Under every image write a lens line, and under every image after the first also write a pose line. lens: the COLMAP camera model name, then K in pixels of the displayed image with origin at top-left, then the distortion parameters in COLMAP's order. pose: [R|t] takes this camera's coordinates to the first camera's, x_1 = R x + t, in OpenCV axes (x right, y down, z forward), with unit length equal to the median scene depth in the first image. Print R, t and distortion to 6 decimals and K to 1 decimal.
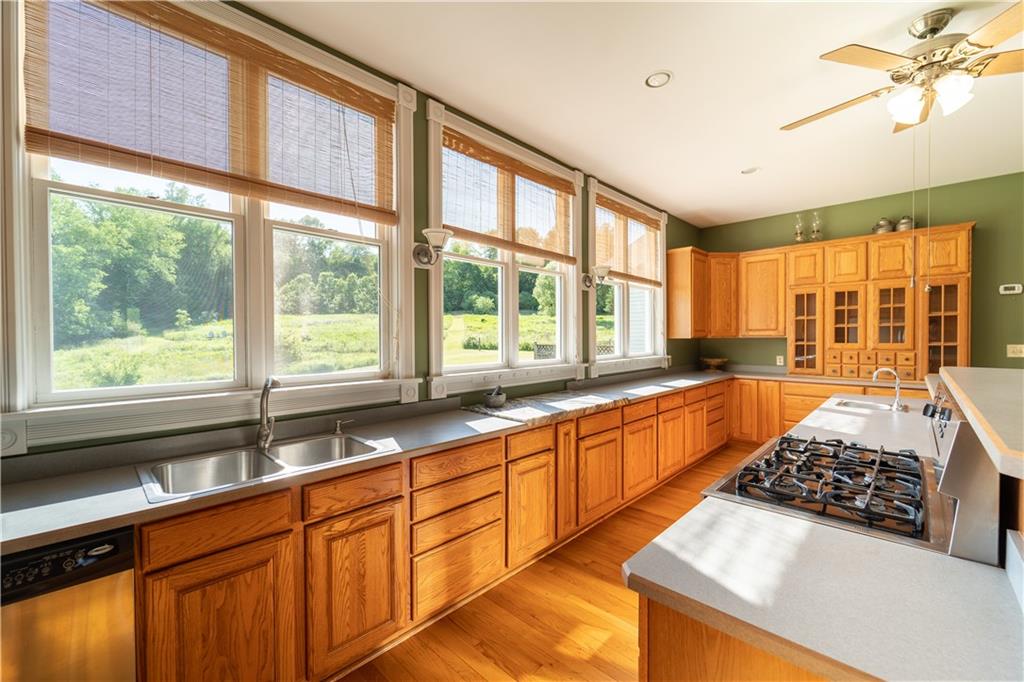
lens RADIAL K [[418.6, 0, 520.0], [0, 418.6, 337.9], [0, 0, 1]] dist [-0.002288, -0.000560]
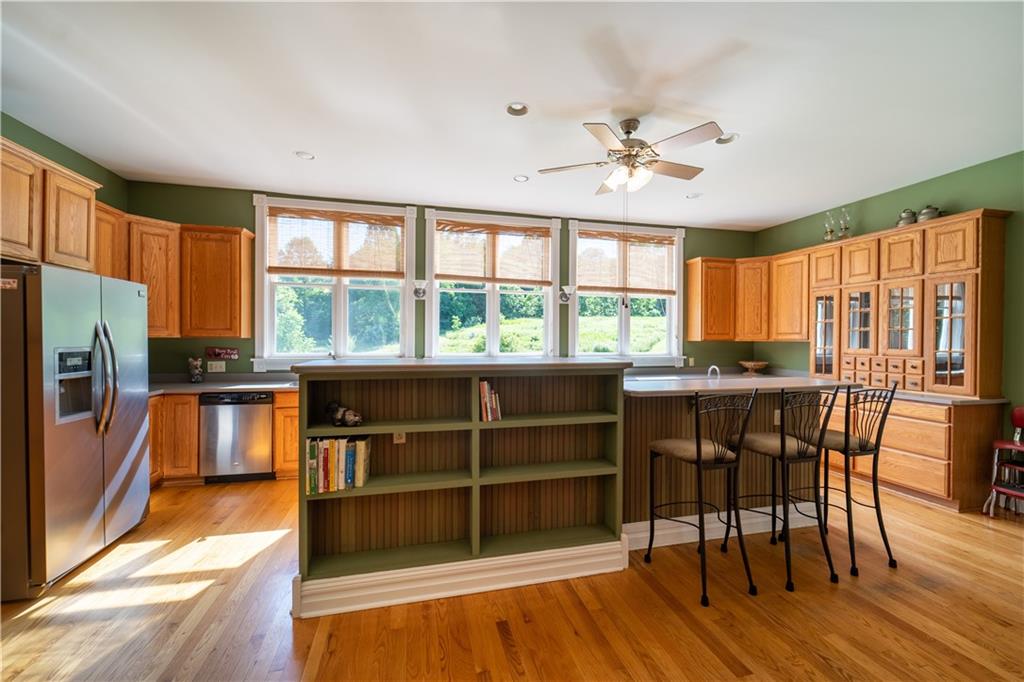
lens RADIAL K [[418.6, 0, 511.9], [0, 418.6, 341.1], [0, 0, 1]] dist [-0.002288, -0.000560]
pose [[0.843283, 0.015294, -0.537253, 0.646926], [-0.013390, 0.999883, 0.007447, -0.000003], [0.537303, 0.000914, 0.843388, -0.209058]]
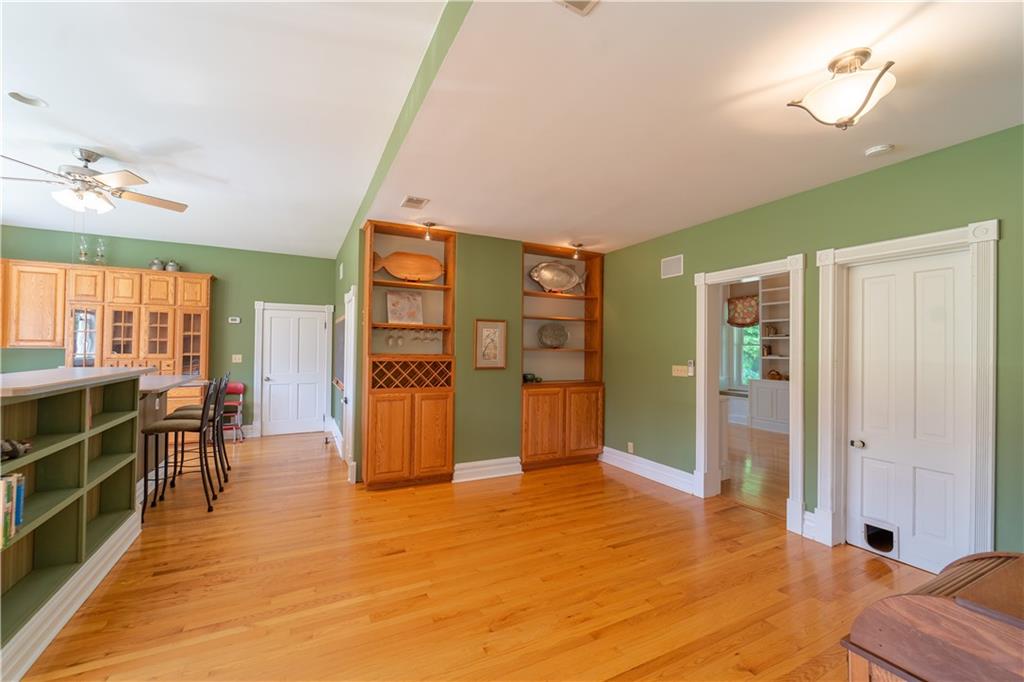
lens RADIAL K [[418.6, 0, 512.9], [0, 418.6, 345.5], [0, 0, 1]] dist [-0.002288, -0.000560]
pose [[0.330547, 0.019693, 0.943584, 0.010449], [-0.011150, 0.999794, -0.016960, -0.003447], [-0.943724, -0.004914, 0.330699, -0.487159]]
